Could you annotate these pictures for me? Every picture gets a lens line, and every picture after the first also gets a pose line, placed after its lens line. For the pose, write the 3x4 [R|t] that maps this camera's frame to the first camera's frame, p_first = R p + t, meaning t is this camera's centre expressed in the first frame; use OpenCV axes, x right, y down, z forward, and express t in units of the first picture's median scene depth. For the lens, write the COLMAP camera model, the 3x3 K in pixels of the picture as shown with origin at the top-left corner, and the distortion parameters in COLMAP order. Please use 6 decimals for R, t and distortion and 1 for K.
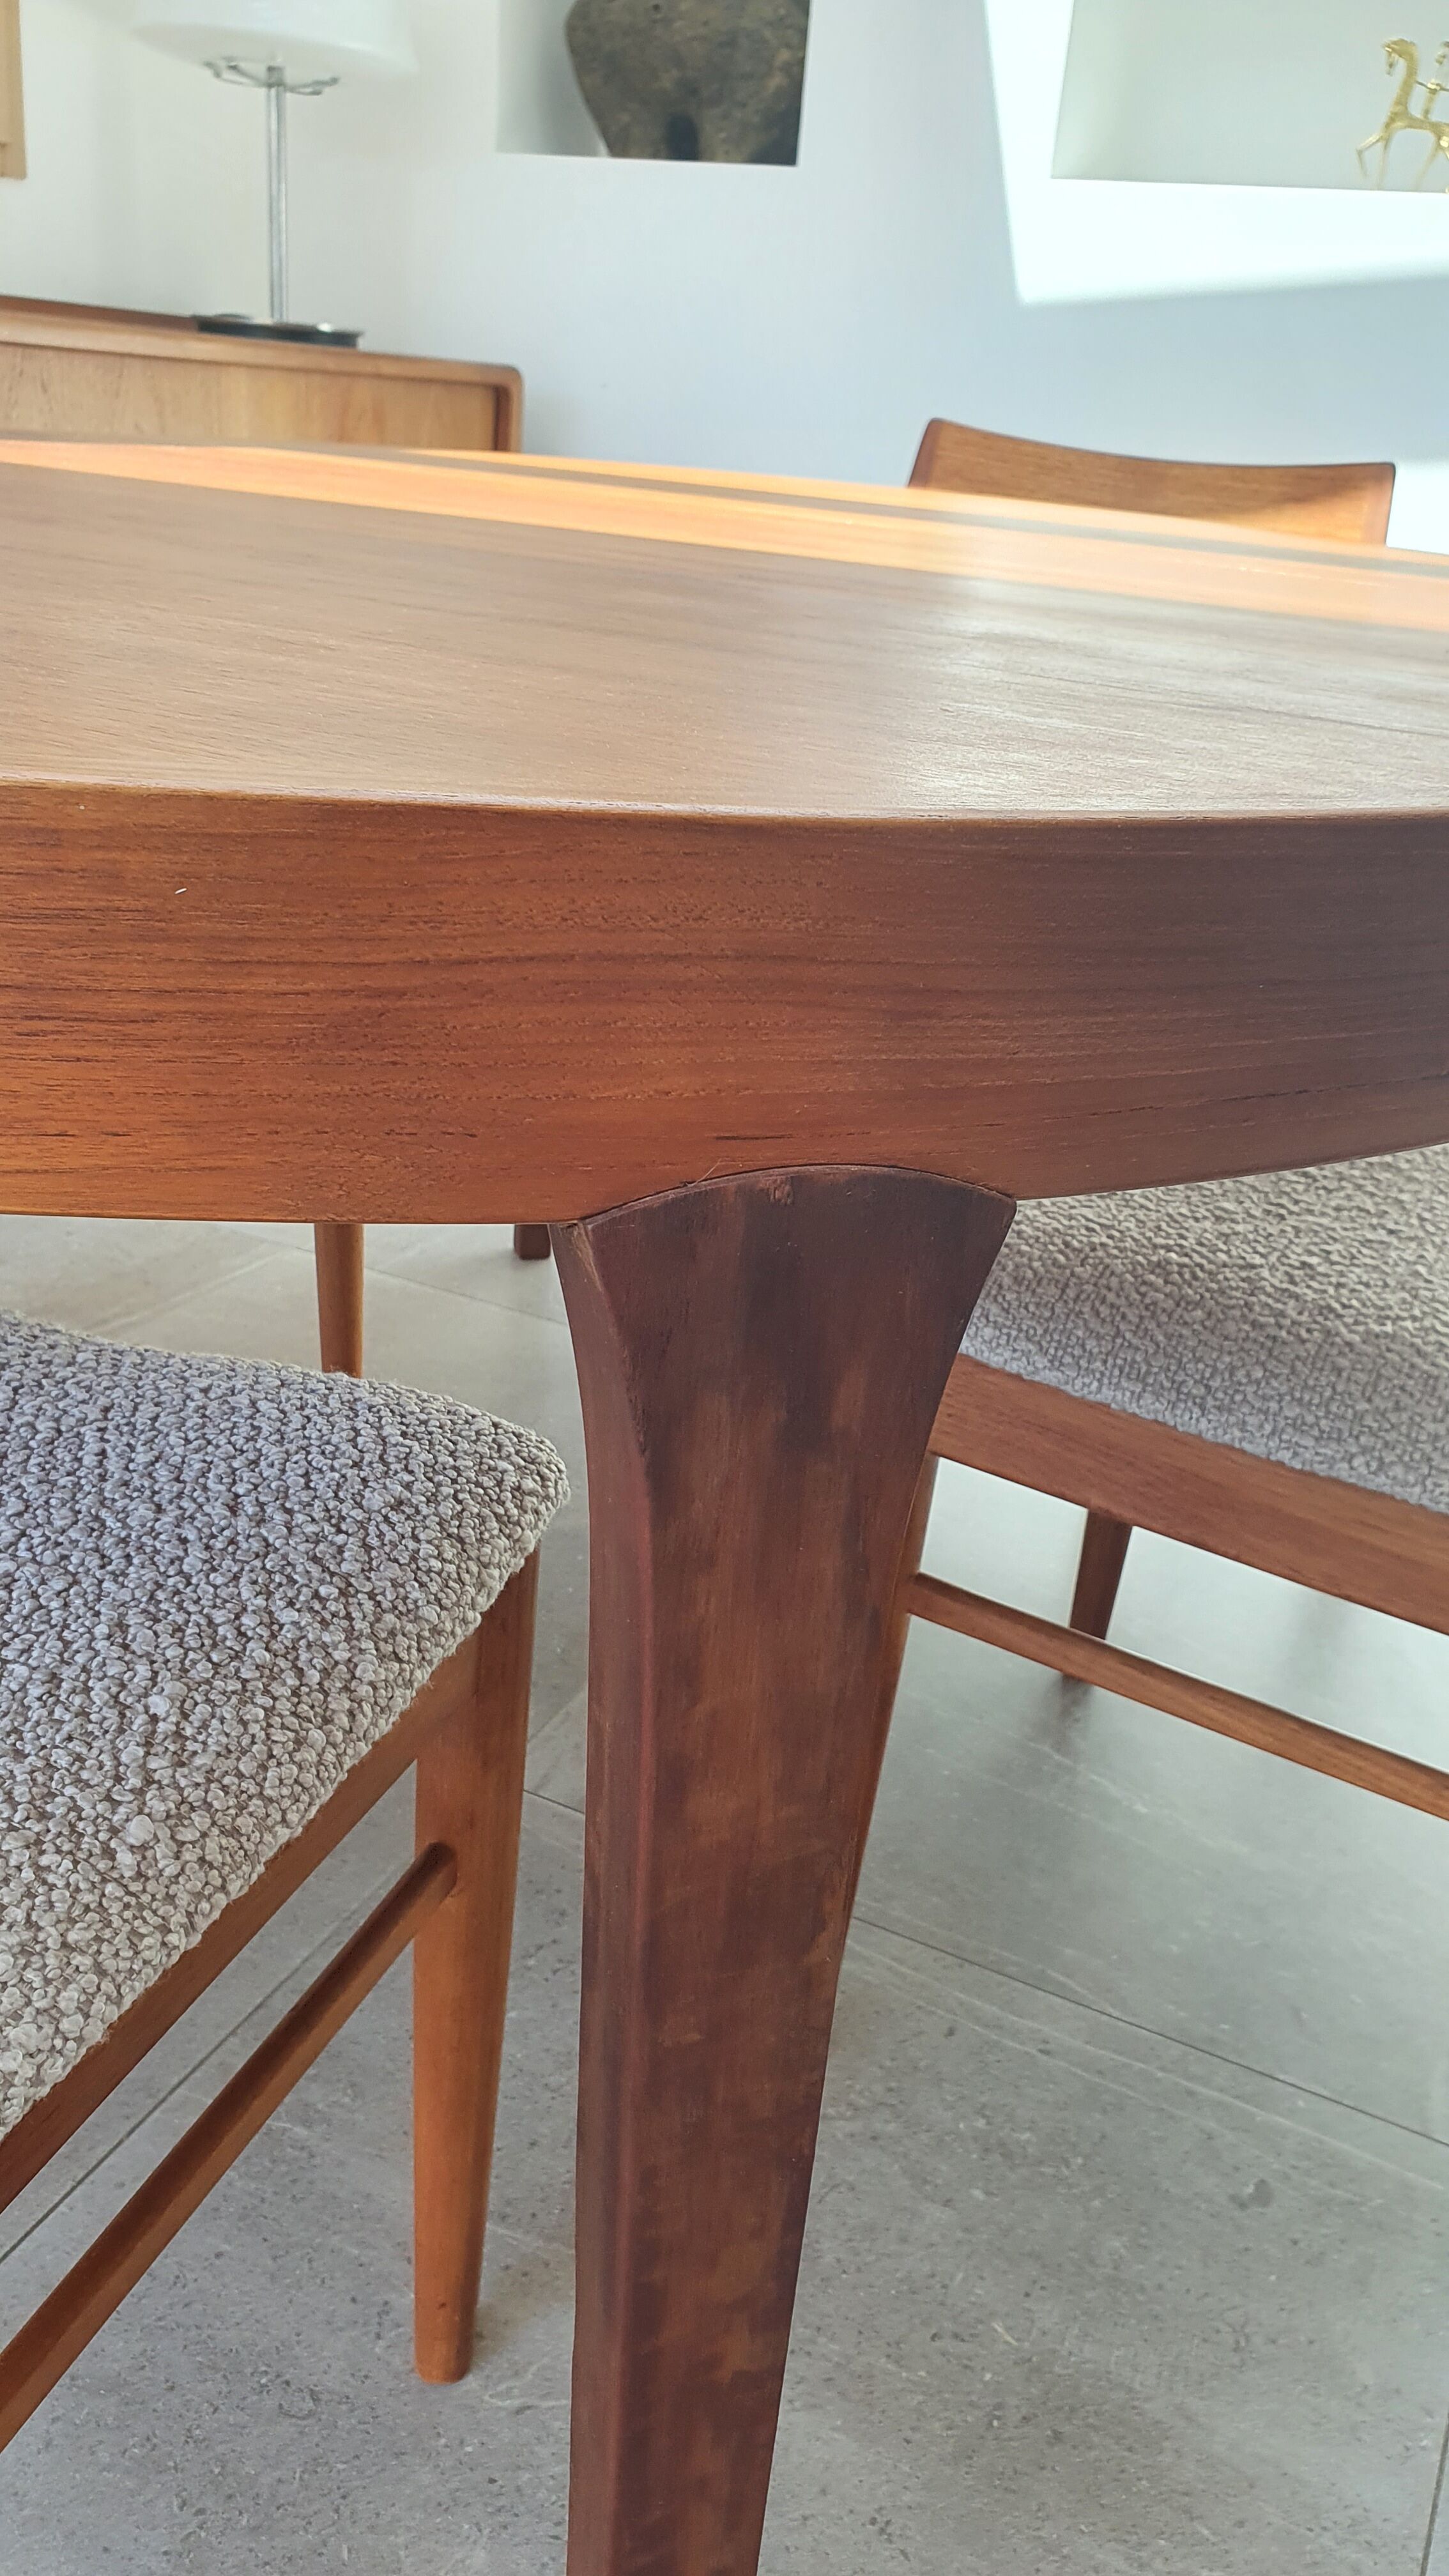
lens RADIAL K [[2098.3, 0, 753.5], [0, 2098.3, 1293.8], [0, 0, 1]] dist [-0.094747, 0.168645]
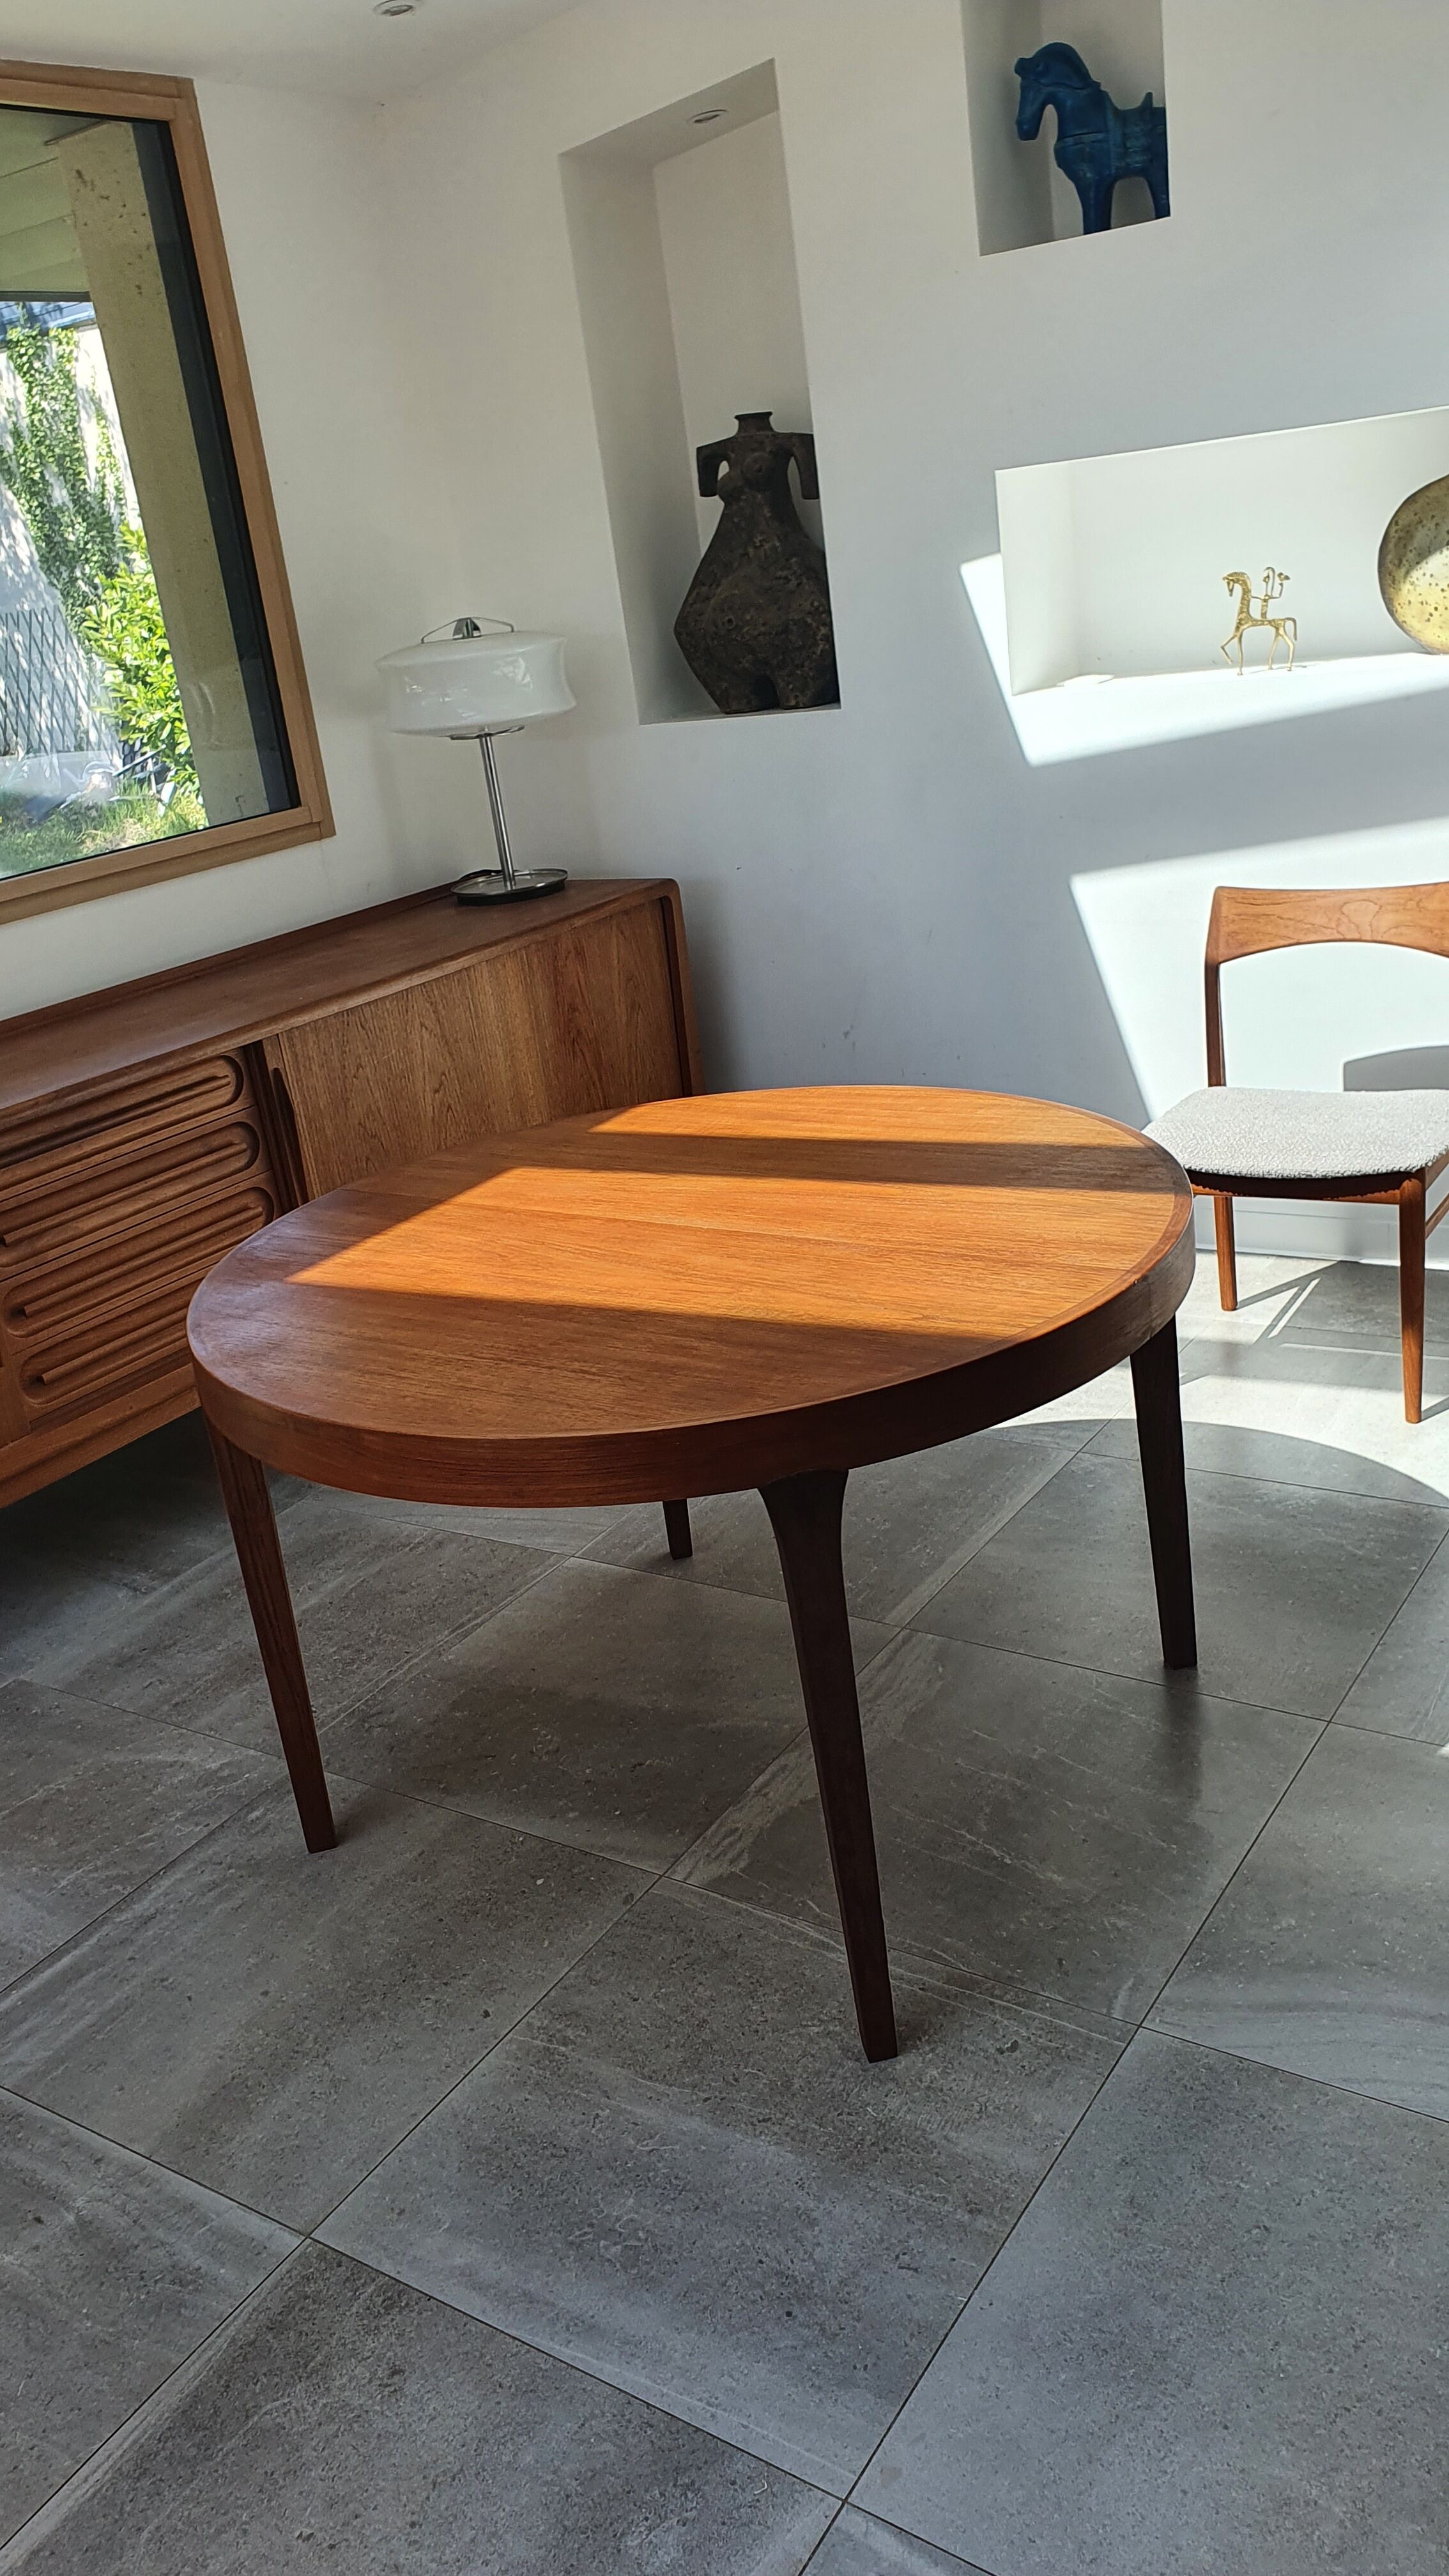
lens RADIAL K [[2040.8, 0, 722.5], [0, 2040.8, 1313.9], [0, 0, 1]] dist [-0.014785, 0.051462]
pose [[0.967501, -0.146448, -0.206143, 0.493207], [0.138486, 0.988966, -0.052617, -0.220981], [0.211574, 0.022359, 0.977106, -1.064709]]
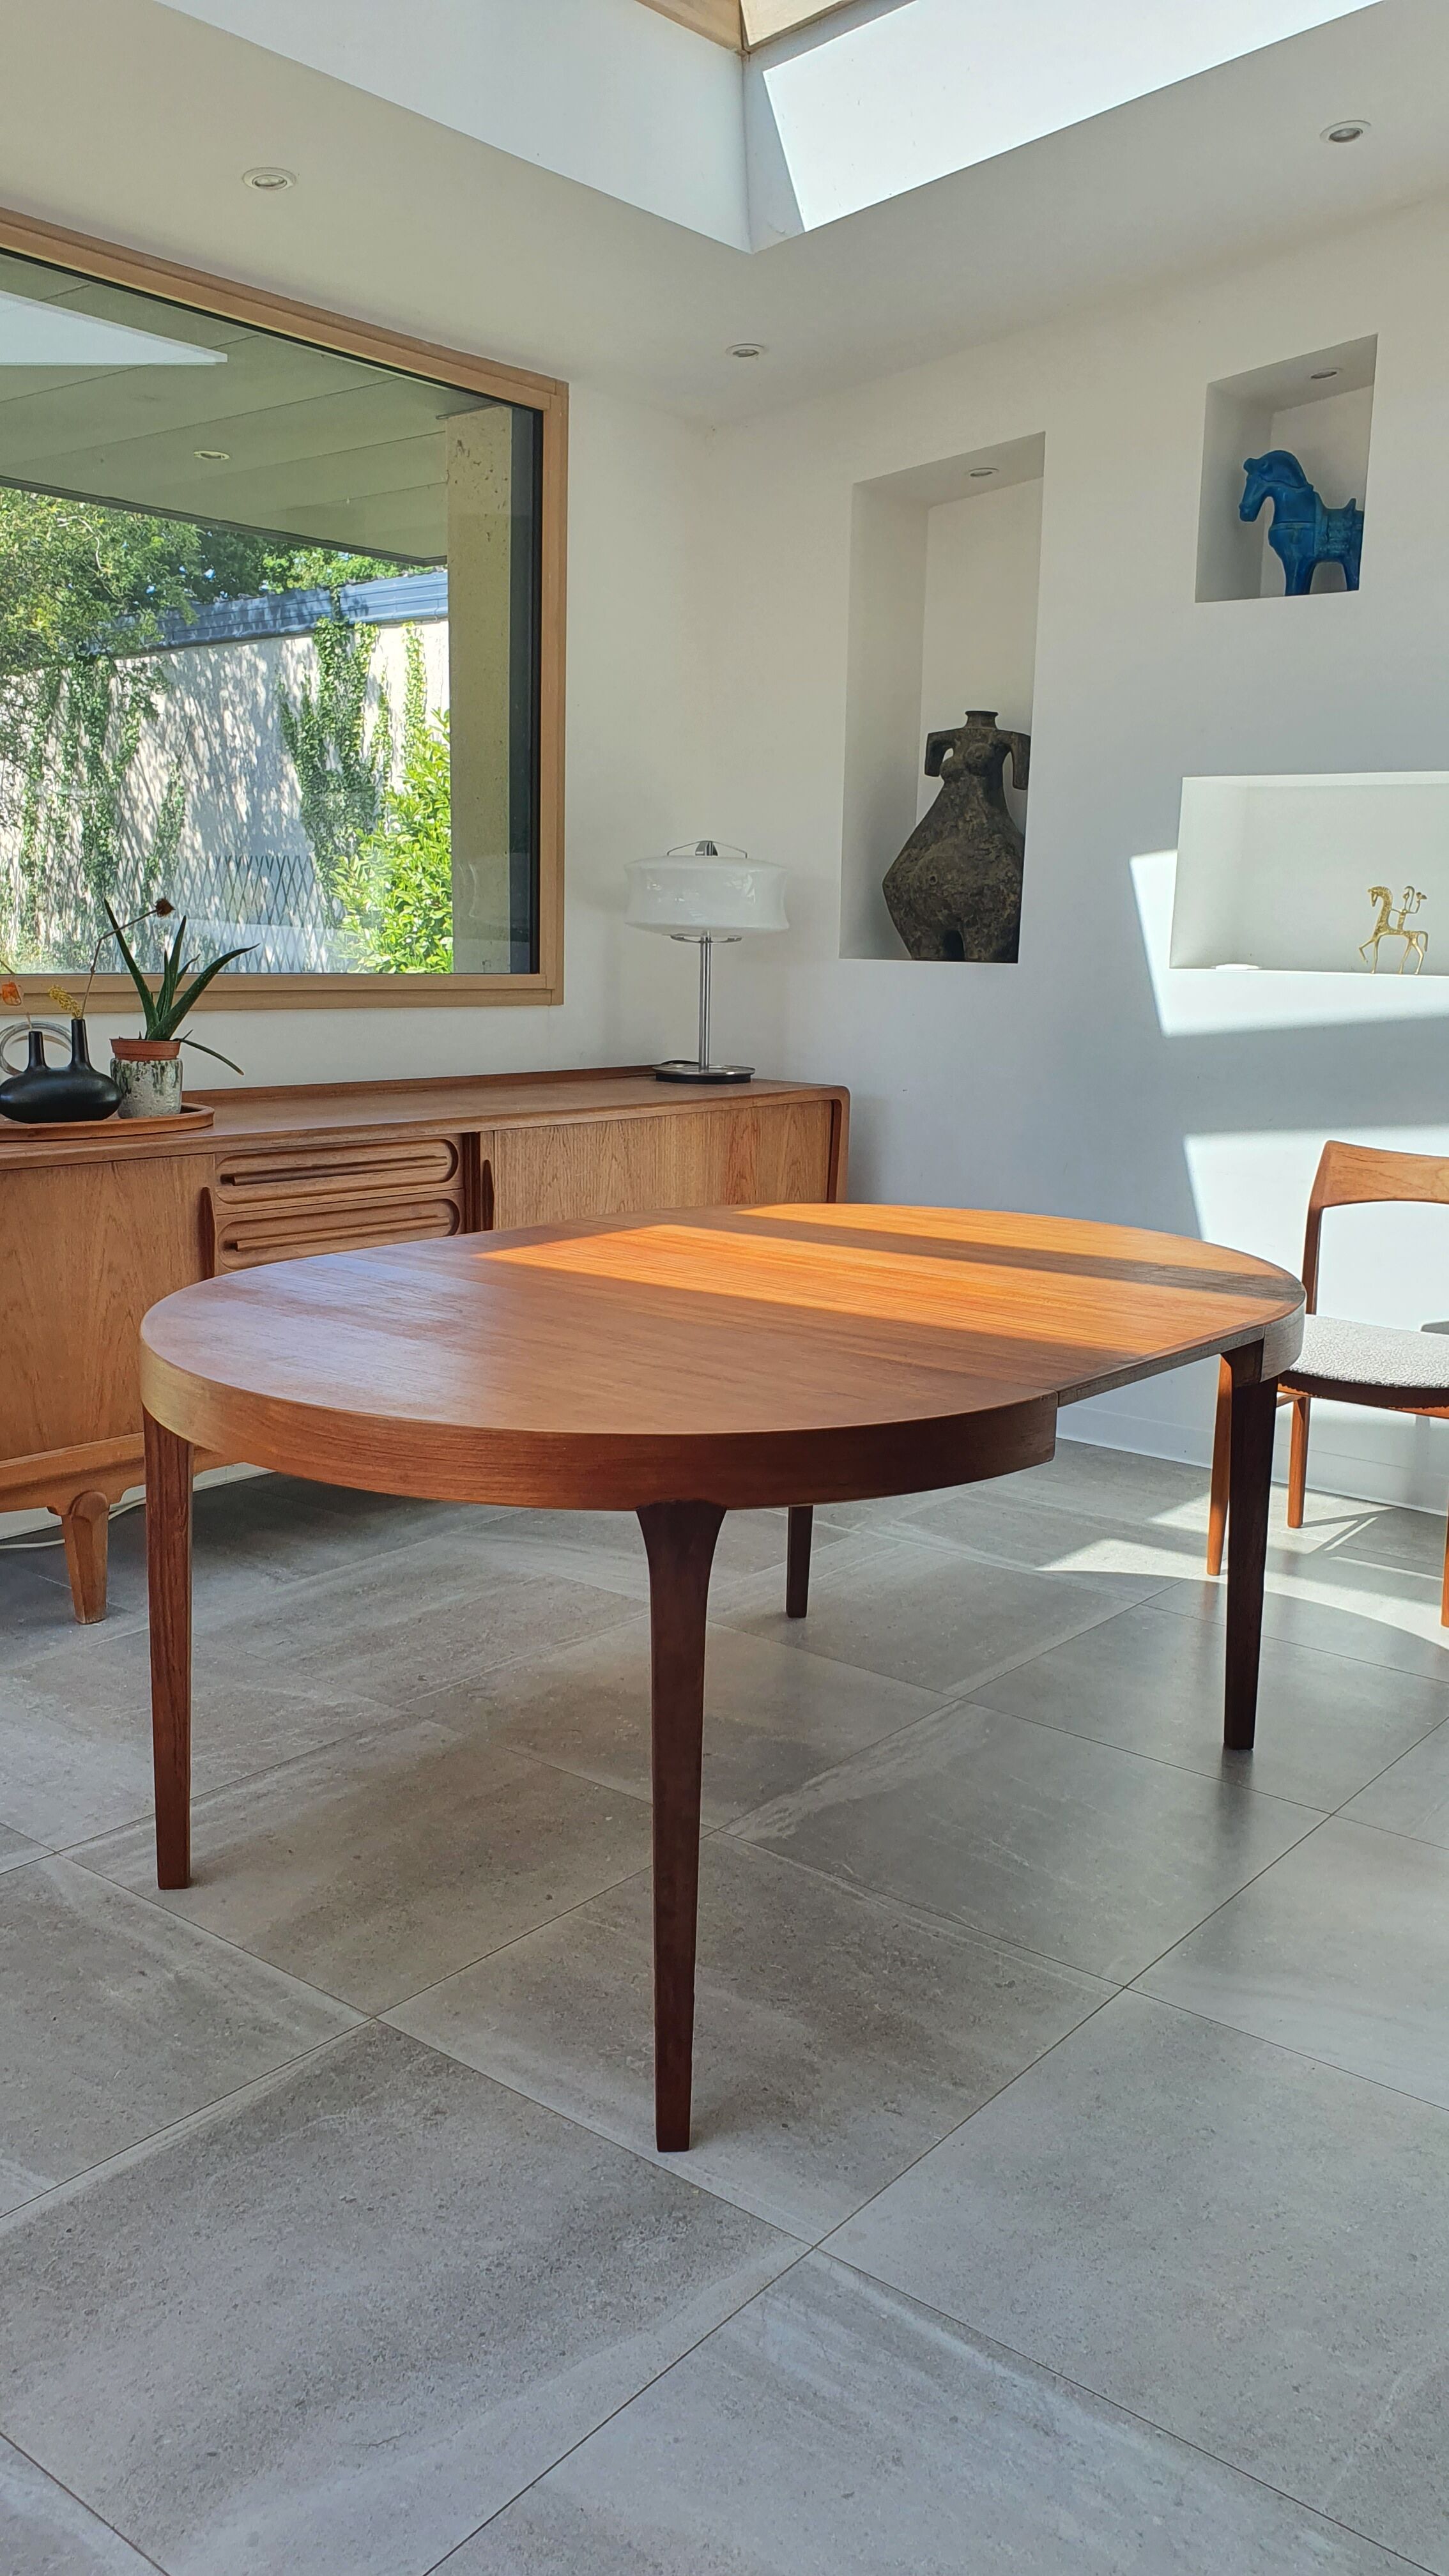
lens RADIAL K [[2026.0, 0, 731.7], [0, 2026.0, 1308.9], [0, 0, 1]] dist [0.010309, 0.018578]
pose [[0.971880, -0.018804, -0.234724, 0.492861], [-0.034778, 0.974412, -0.222061, 0.214141], [0.232894, 0.223980, 0.946358, -1.399280]]
